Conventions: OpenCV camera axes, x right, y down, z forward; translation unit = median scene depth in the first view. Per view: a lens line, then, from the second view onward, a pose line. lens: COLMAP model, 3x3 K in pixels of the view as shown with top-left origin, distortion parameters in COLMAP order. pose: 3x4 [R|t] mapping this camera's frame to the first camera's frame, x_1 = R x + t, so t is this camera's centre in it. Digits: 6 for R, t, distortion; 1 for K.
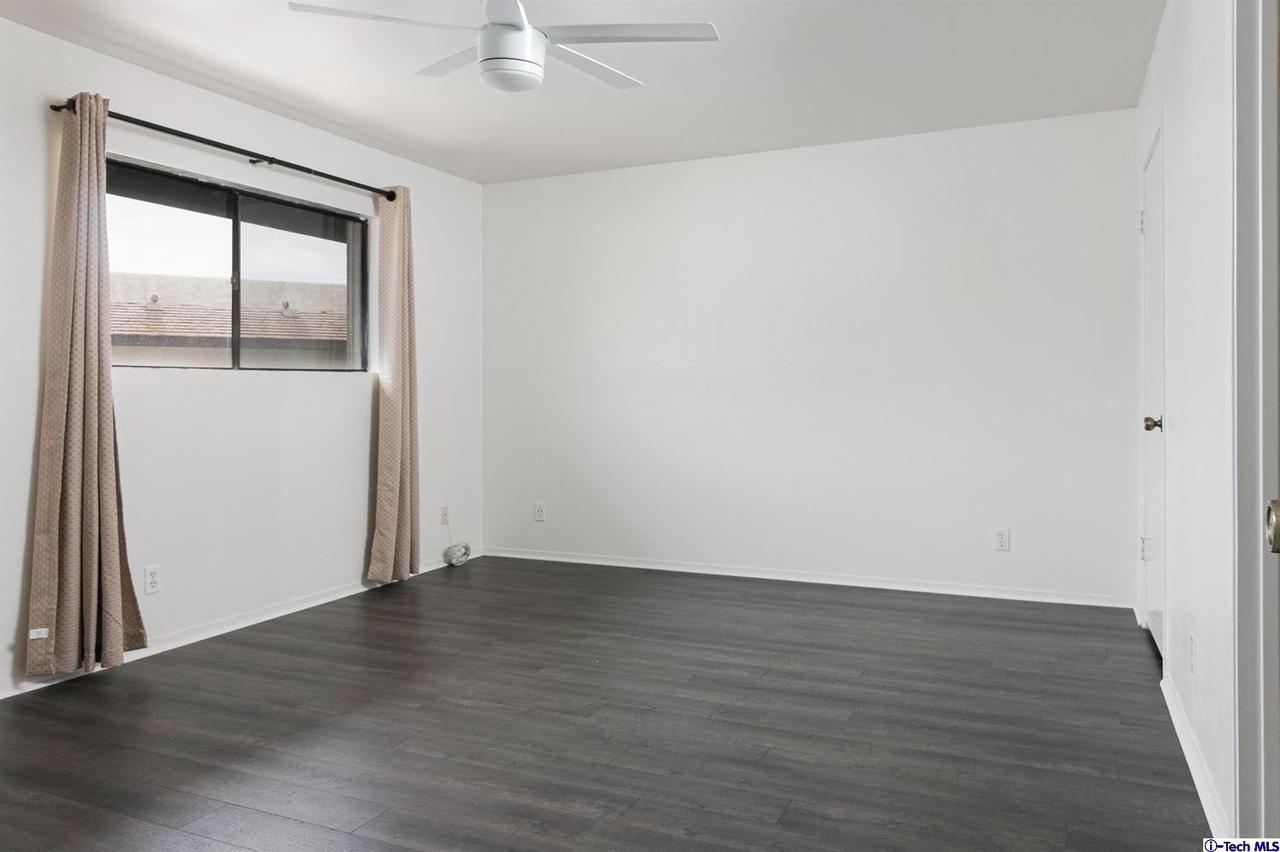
lens RADIAL K [[907.8, 0, 640.0], [0, 907.8, 426.0], [0, 0, 1]] dist [0.000193, 0.000049]
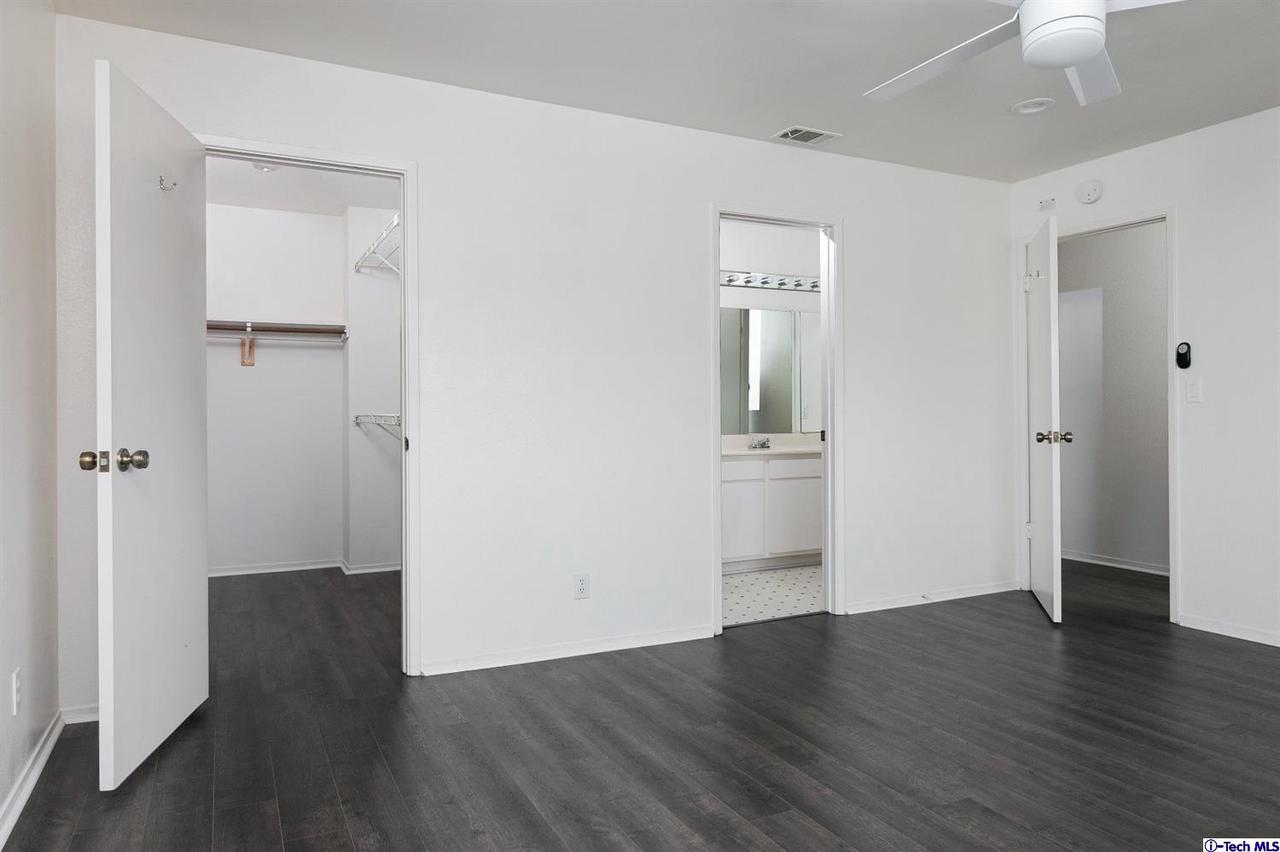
lens RADIAL K [[836.1, 0, 640.0], [0, 836.1, 426.0], [0, 0, 1]] dist [0.000810, 0.002446]
pose [[-0.781505, -0.000934, 0.623898, -0.303790], [0.026840, 0.999023, 0.035115, -0.058091], [-0.623321, 0.044187, -0.780716, 1.782567]]
